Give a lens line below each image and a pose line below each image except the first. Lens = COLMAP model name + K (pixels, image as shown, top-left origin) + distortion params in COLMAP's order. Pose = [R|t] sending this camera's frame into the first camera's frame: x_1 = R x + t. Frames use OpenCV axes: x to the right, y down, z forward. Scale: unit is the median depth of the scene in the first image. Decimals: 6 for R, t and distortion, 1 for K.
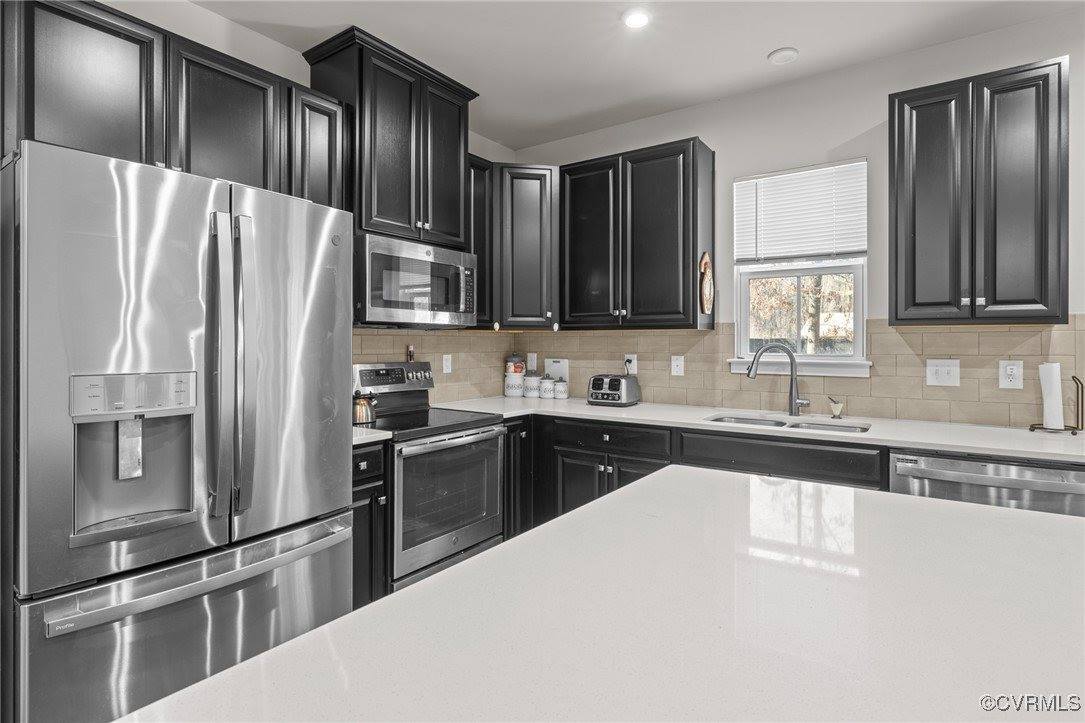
lens RADIAL K [[555.2, 0, 551.5], [0, 555.2, 340.7], [0, 0, 1]] dist [0.004502, -0.000832]
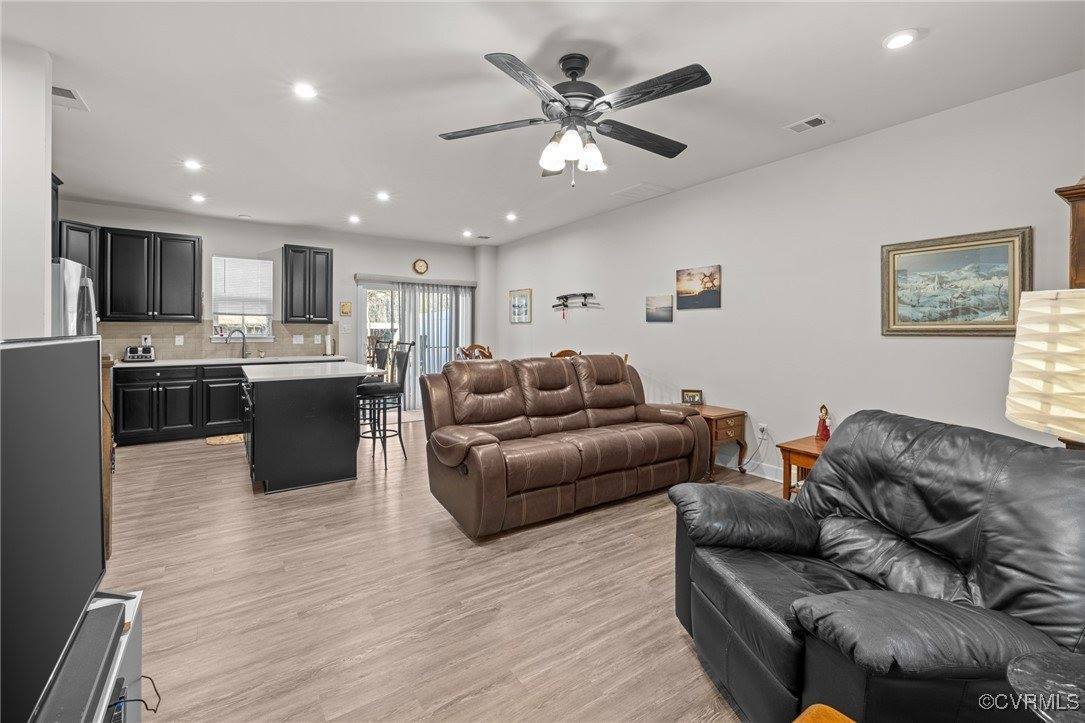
lens RADIAL K [[460.2, 0, 534.9], [0, 460.2, 332.2], [0, 0, 1]] dist [0.000868, -0.001755]
pose [[0.364724, -0.003085, 0.931110, -0.917058], [-0.005370, 0.999971, 0.005417, -0.000325], [-0.931100, -0.006975, 0.364697, -0.873226]]
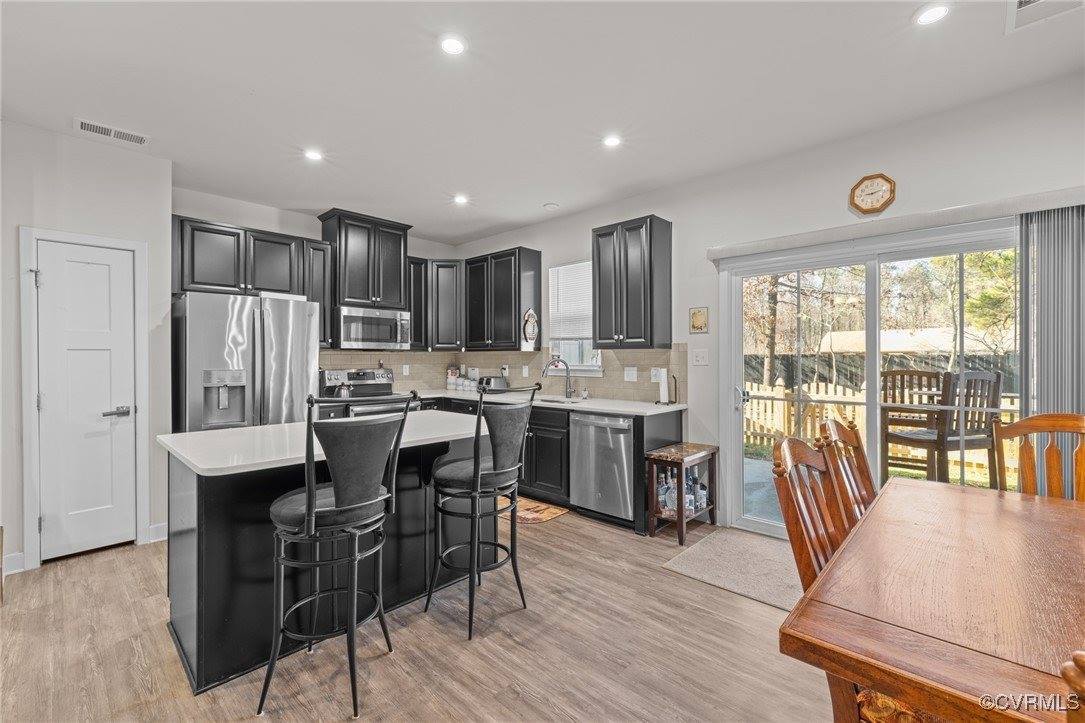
lens RADIAL K [[460.2, 0, 540.9], [0, 460.2, 354.4], [0, 0, 1]] dist [0.000868, -0.001755]
pose [[0.987963, -0.003138, -0.154657, 0.534862], [0.002411, 0.999985, -0.004884, -0.001788], [0.154670, 0.004453, 0.987956, -0.468946]]
